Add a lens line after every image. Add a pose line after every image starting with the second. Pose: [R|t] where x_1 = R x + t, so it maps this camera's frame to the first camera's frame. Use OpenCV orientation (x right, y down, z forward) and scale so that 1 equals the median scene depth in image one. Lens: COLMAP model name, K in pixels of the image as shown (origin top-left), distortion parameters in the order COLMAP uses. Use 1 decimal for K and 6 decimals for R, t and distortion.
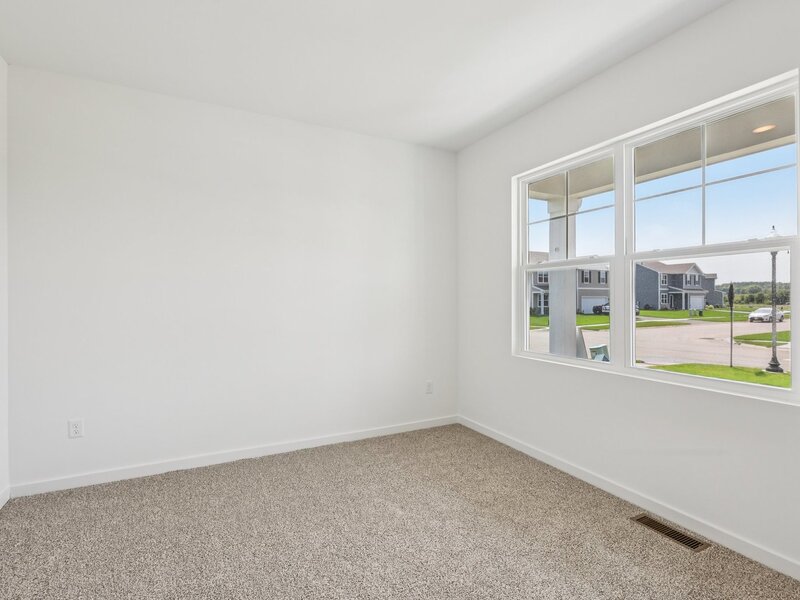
lens RADIAL K [[402.6, 0, 400.0], [0, 402.6, 300.0], [0, 0, 1]] dist [-0.000736, -0.000282]
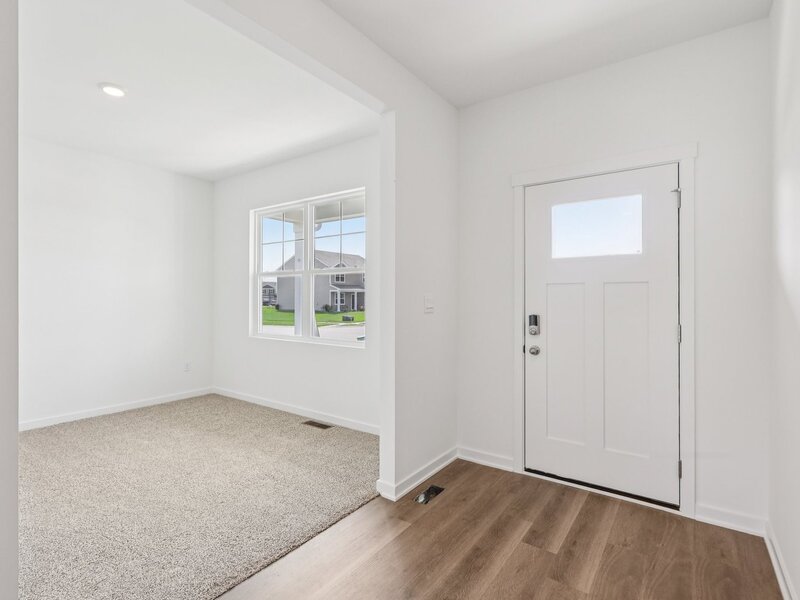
lens RADIAL K [[402.6, 0, 400.0], [0, 402.6, 300.0], [0, 0, 1]] dist [-0.000736, -0.000282]
pose [[0.890853, 0.000674, 0.454291, 0.134424], [-0.002609, 0.999990, 0.003631, 0.002015], [-0.454284, -0.004420, 0.890846, -0.621201]]
